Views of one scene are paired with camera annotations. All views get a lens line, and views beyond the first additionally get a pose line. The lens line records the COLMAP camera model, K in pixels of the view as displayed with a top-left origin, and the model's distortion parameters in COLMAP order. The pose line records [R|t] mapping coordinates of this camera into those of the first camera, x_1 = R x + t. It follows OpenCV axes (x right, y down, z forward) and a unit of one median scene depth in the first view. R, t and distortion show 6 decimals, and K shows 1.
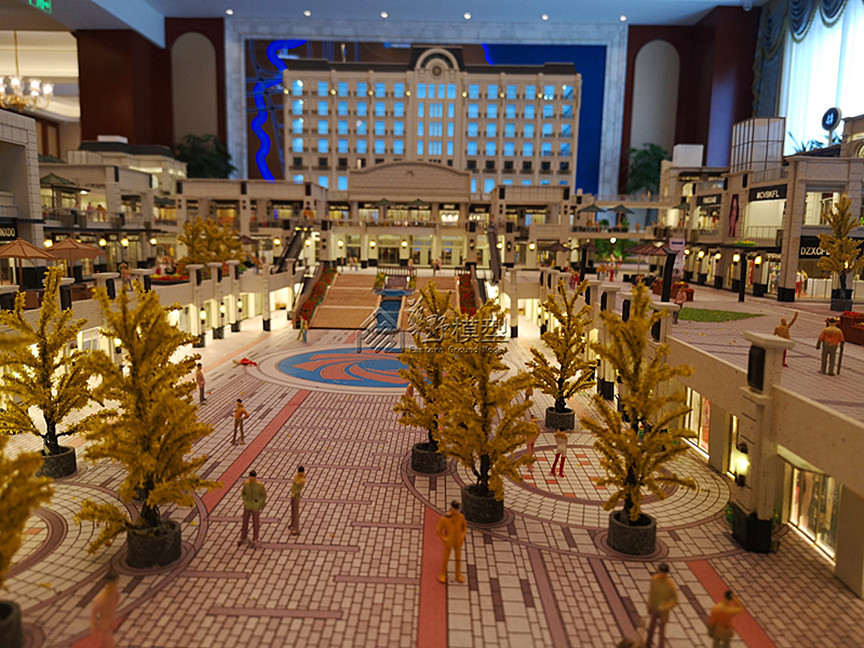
lens RADIAL K [[691.4, 0, 432.0], [0, 691.4, 324.0], [0, 0, 1]] dist [0.001412, -0.002533]
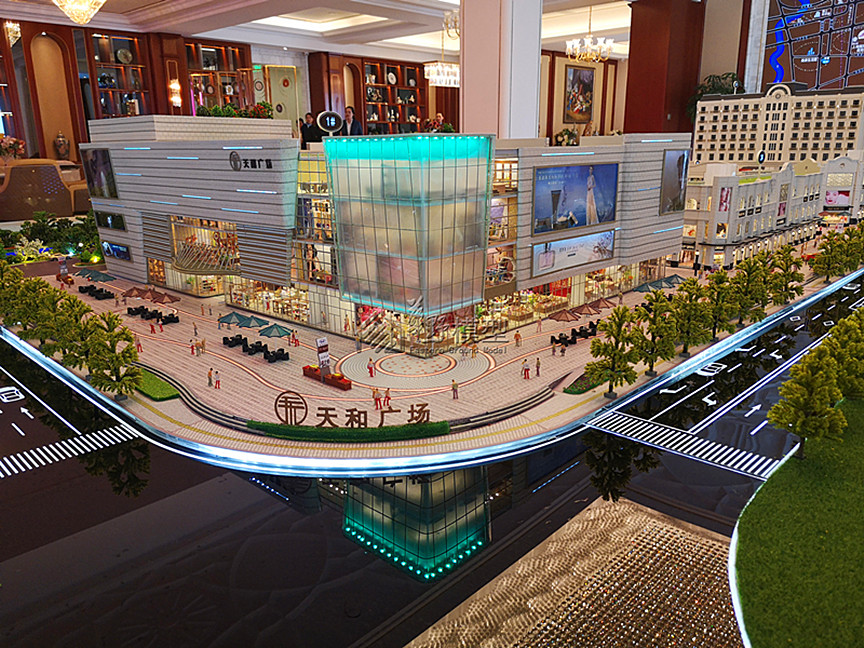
lens RADIAL K [[691.4, 0, 432.0], [0, 691.4, 324.0], [0, 0, 1]] dist [0.001412, -0.002533]
pose [[0.740672, 0.153230, -0.654160, 0.668594], [-0.069103, 0.985856, 0.152684, 0.045042], [0.668303, -0.067884, 0.740785, -1.178705]]
